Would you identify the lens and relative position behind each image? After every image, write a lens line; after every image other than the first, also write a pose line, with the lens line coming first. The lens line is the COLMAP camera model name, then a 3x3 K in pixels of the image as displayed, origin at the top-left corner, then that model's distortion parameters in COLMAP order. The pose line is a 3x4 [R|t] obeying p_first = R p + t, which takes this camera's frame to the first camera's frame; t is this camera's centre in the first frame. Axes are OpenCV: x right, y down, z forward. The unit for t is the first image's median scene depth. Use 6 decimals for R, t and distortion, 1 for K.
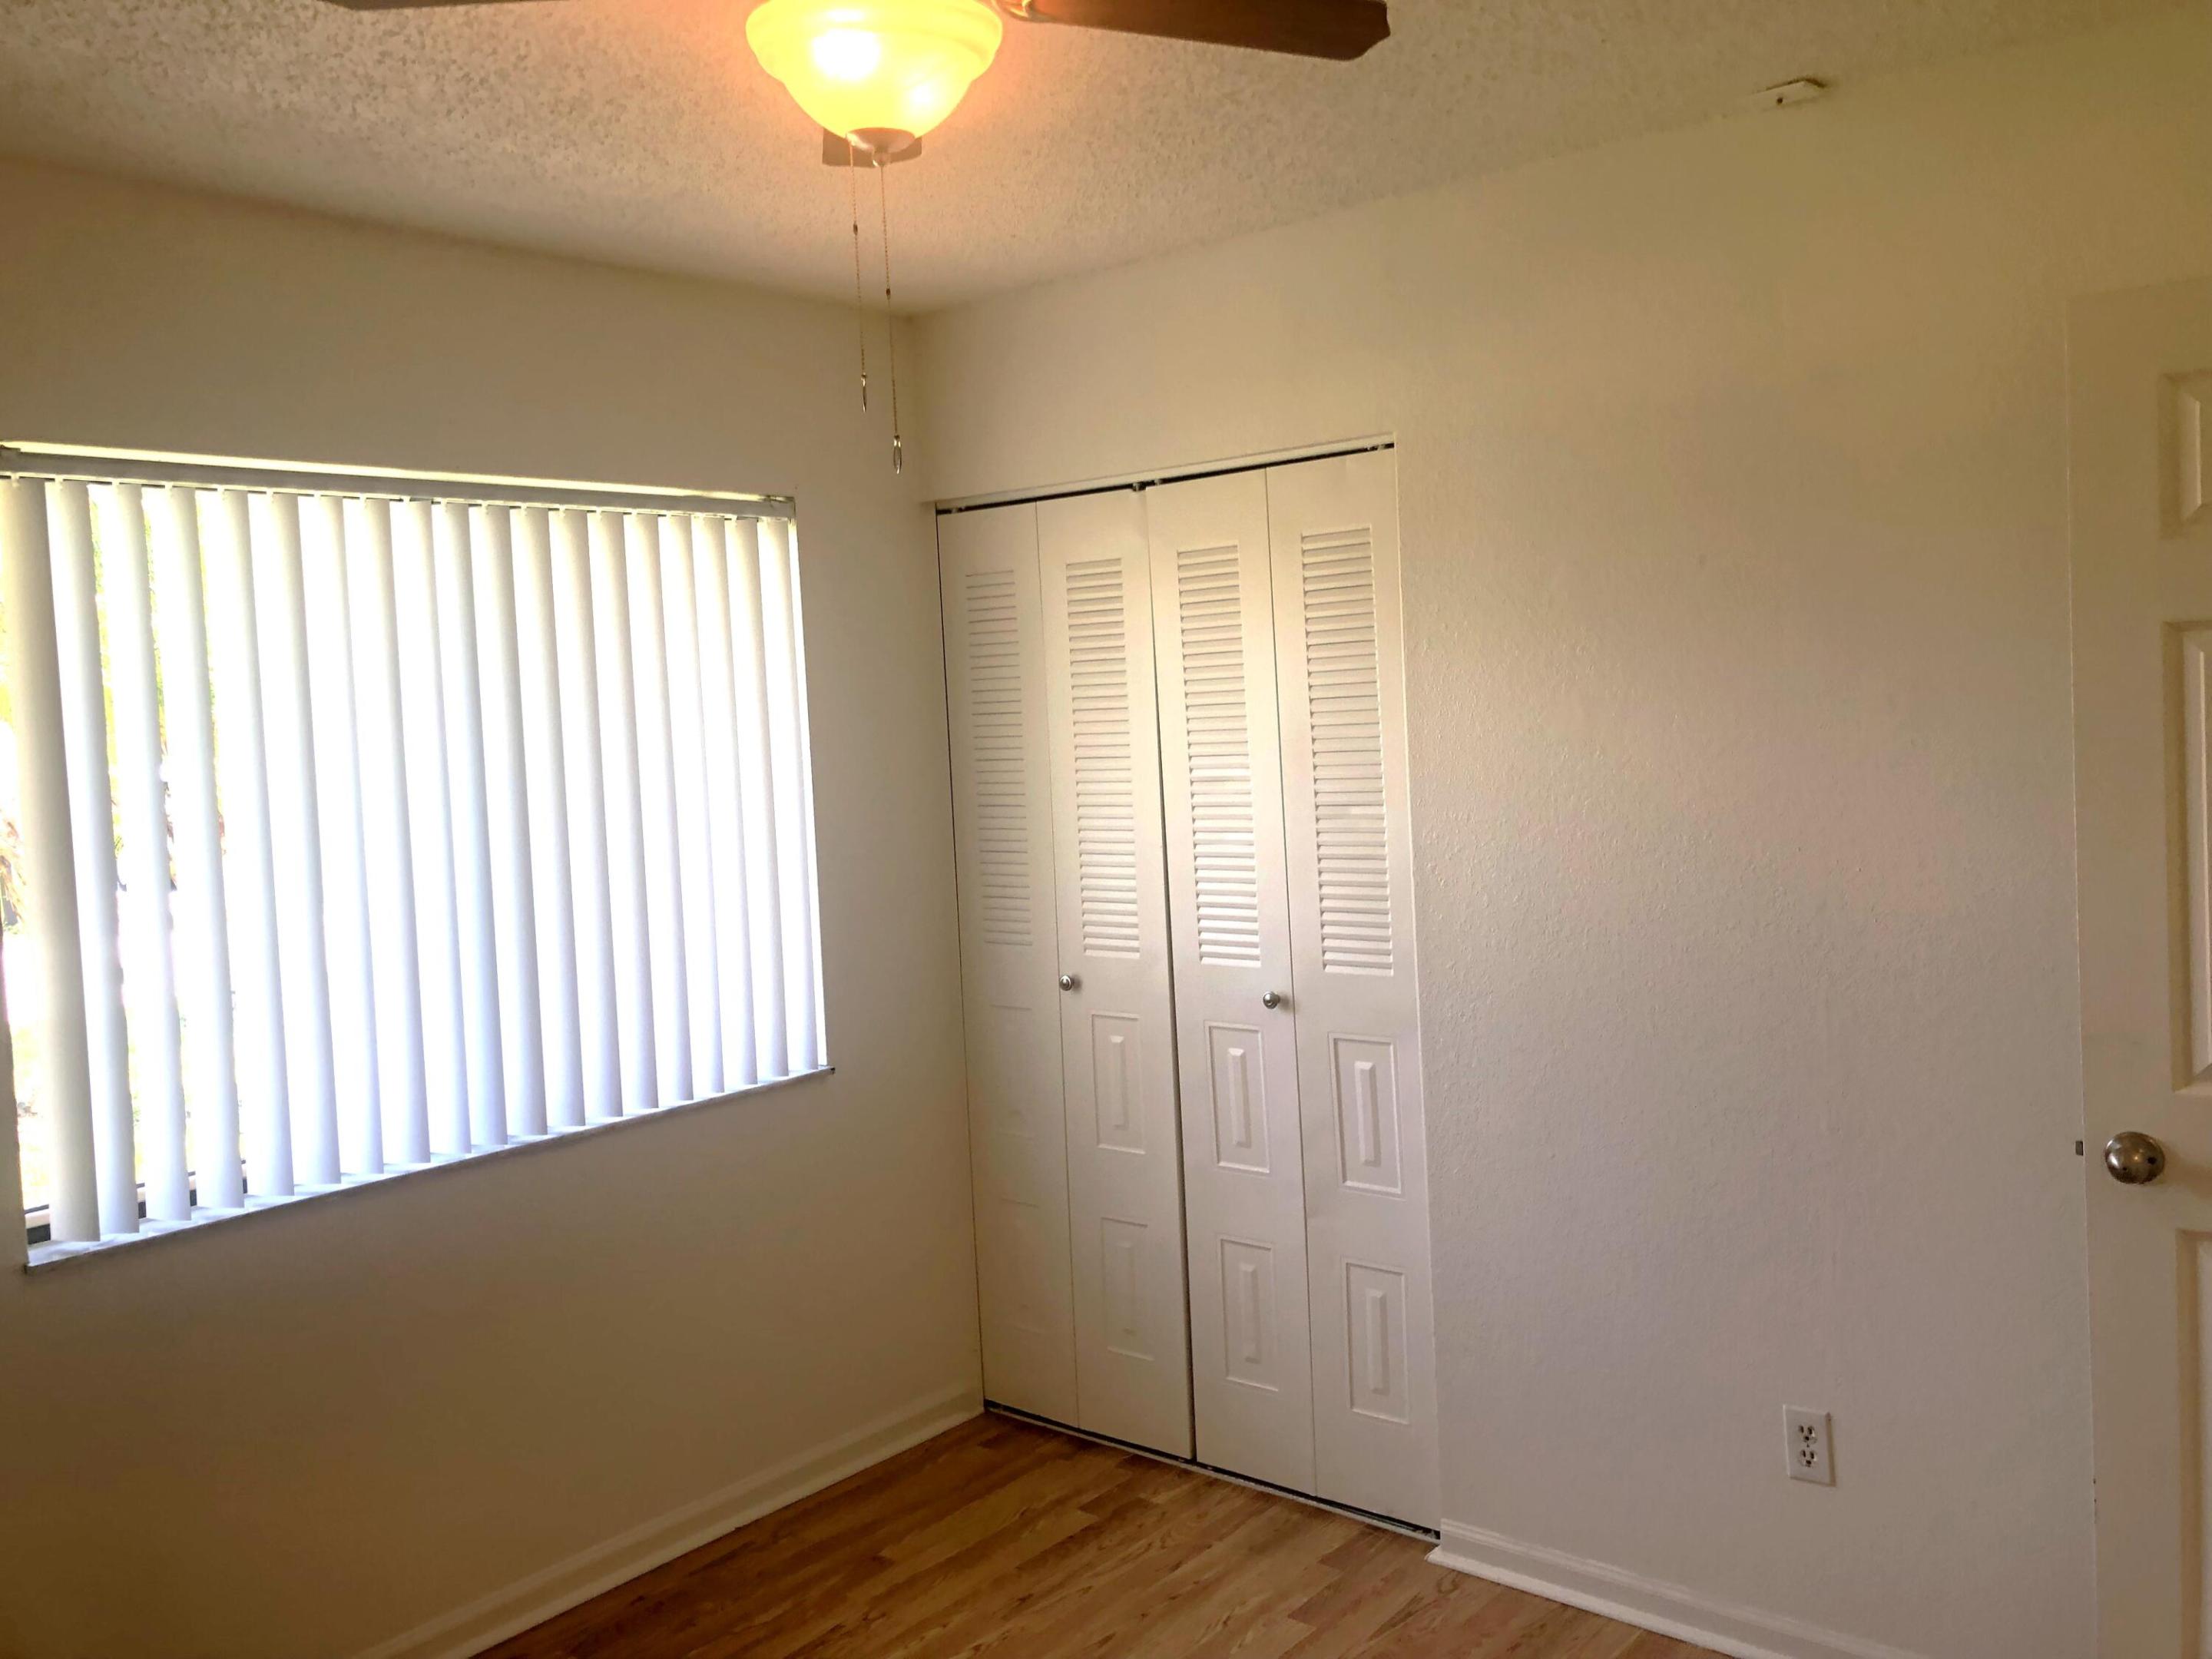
lens RADIAL K [[1878.4, 0, 1106.0], [0, 1878.4, 829.5], [0, 0, 1]] dist [0.024195, -0.002762]
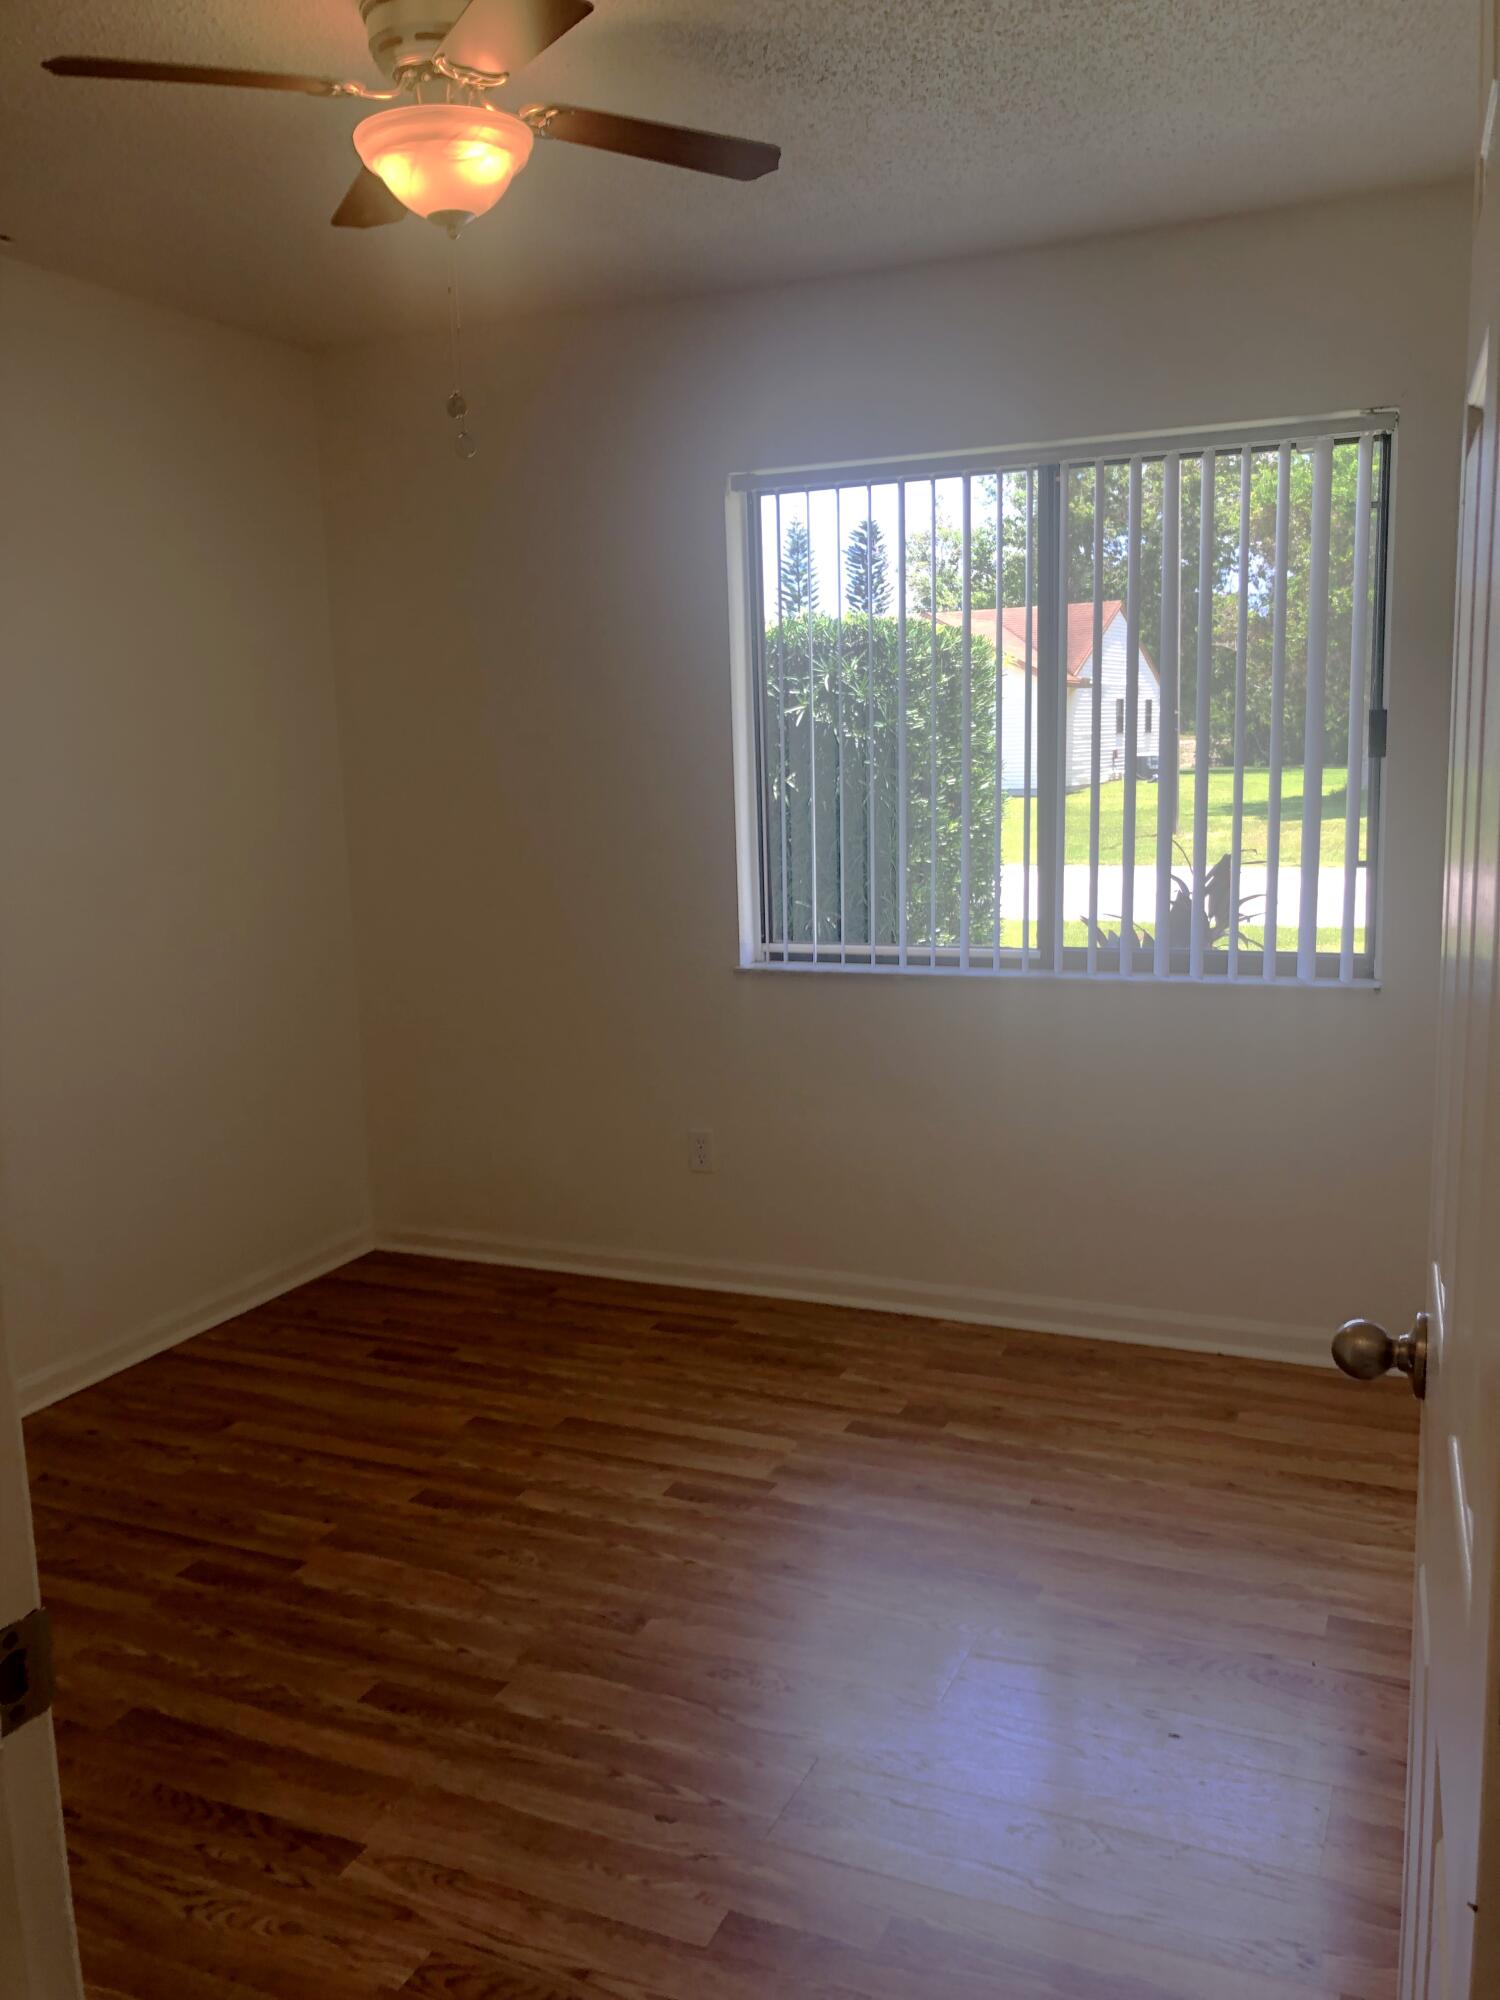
lens RADIAL K [[1698.4, 0, 750.0], [0, 1698.4, 1000.0], [0, 0, 1]] dist [0.024195, -0.002762]
pose [[0.252155, 0.185129, -0.949813, 0.727450], [-0.048446, 0.982714, 0.178680, -0.014927], [0.966473, 0.000960, 0.256765, 0.485364]]
